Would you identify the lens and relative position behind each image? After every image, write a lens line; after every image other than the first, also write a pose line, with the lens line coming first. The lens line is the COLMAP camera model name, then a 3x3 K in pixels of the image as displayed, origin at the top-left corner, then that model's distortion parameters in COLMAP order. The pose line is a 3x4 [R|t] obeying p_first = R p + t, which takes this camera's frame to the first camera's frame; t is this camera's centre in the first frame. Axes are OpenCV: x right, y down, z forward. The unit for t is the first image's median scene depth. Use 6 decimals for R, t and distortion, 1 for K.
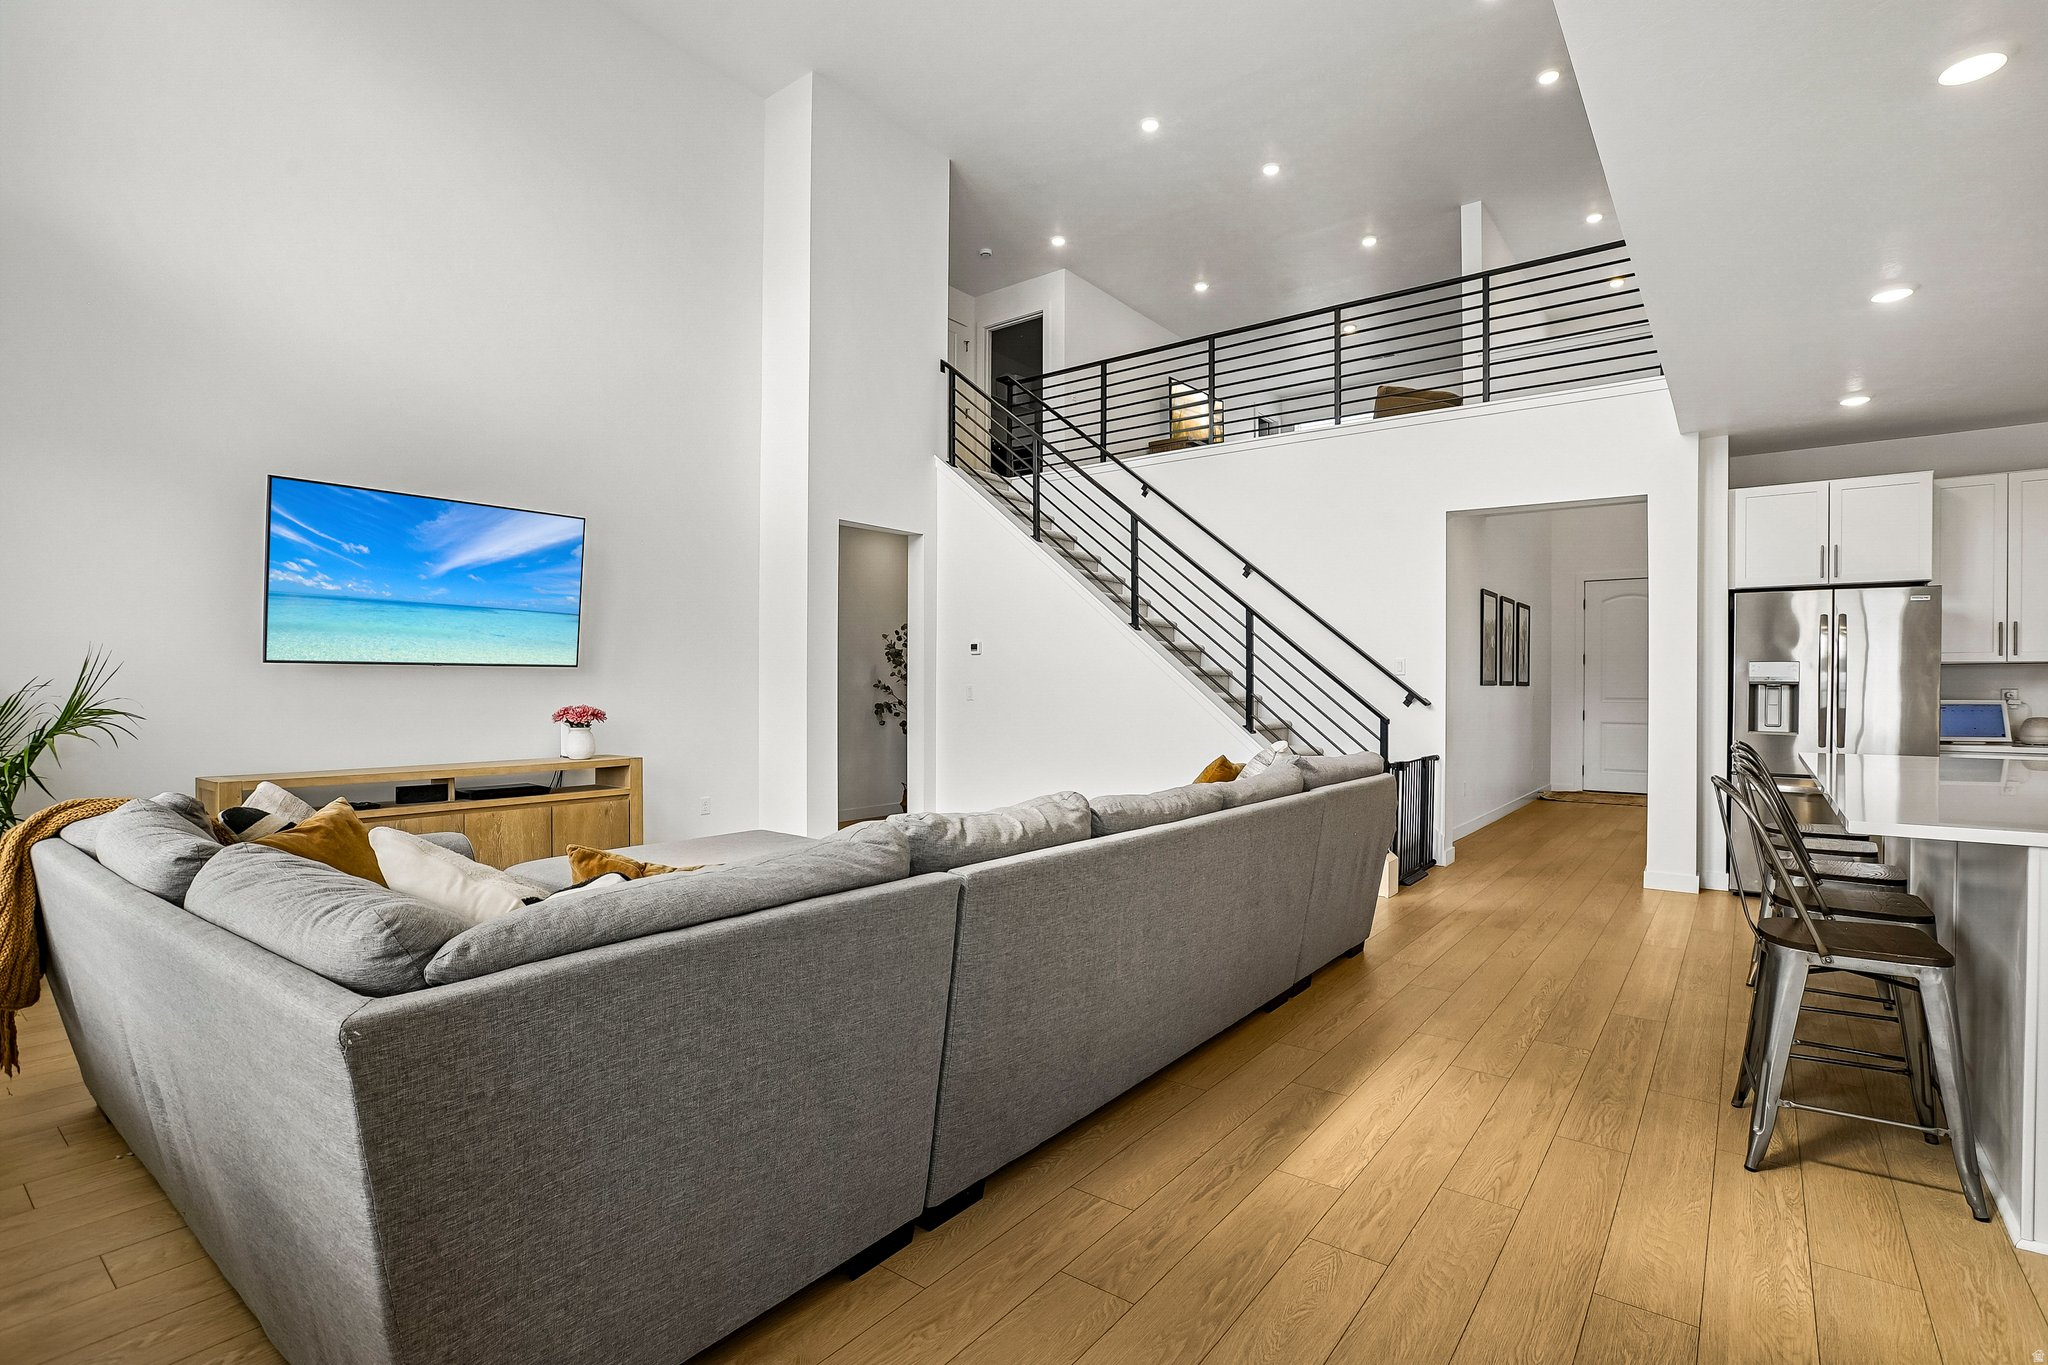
lens RADIAL K [[907.6, 0, 1097.5], [0, 907.6, 688.9], [0, 0, 1]] dist [0.017136, 0.000198]
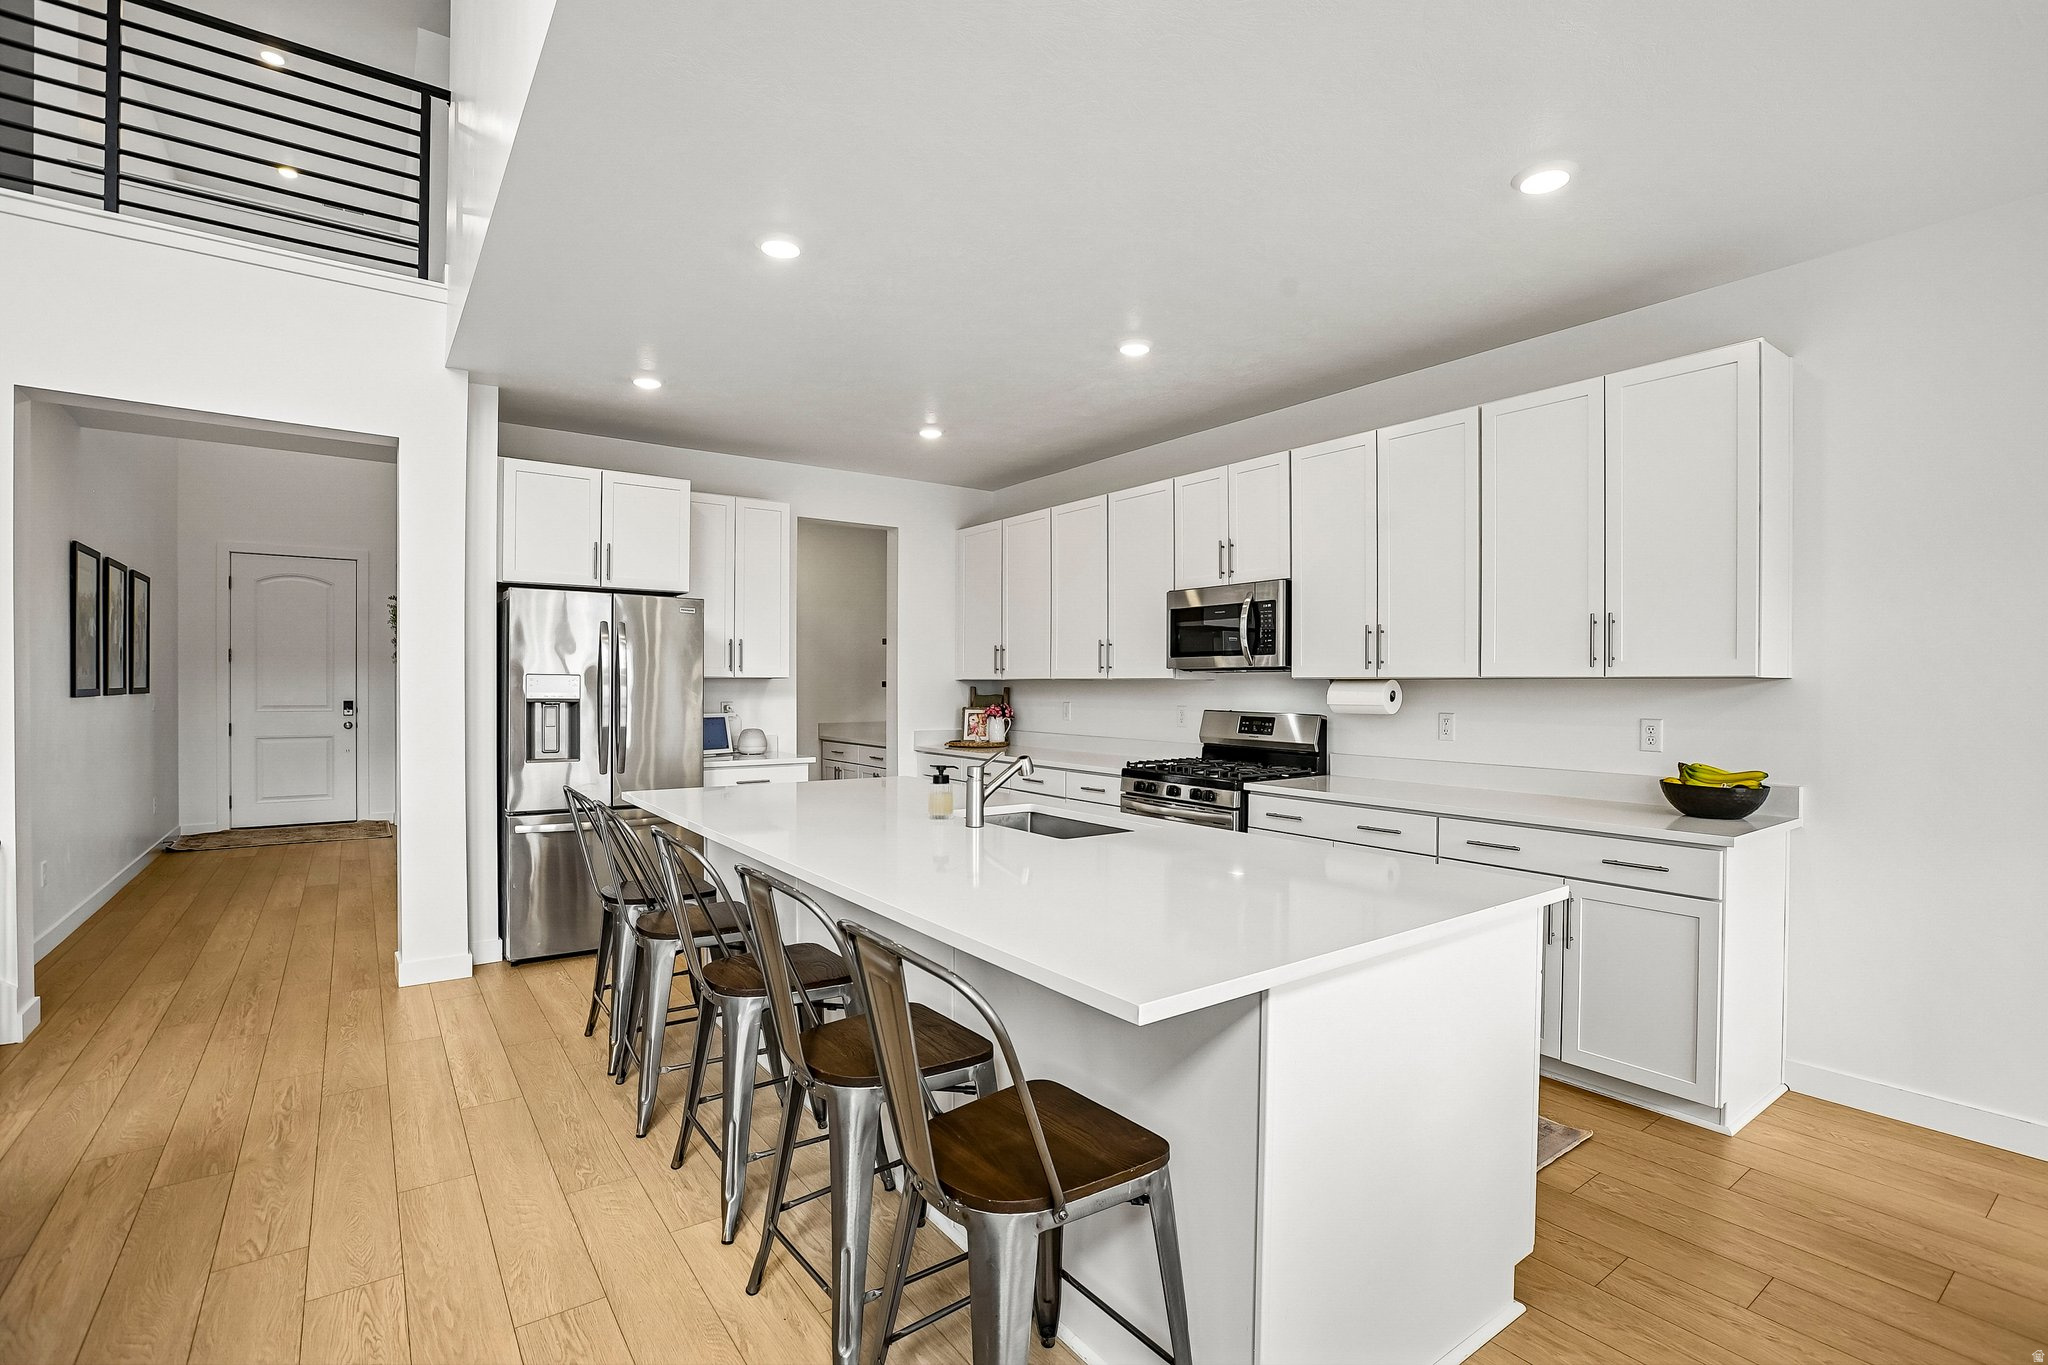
lens RADIAL K [[950.2, 0, 1035.8], [0, 950.2, 697.3], [0, 0, 1]] dist [-0.043217, 0.015707]
pose [[0.330627, -0.014632, 0.943648, 0.075356], [0.001570, 0.999887, 0.014954, -0.020371], [-0.943760, -0.003463, 0.330612, 0.293599]]
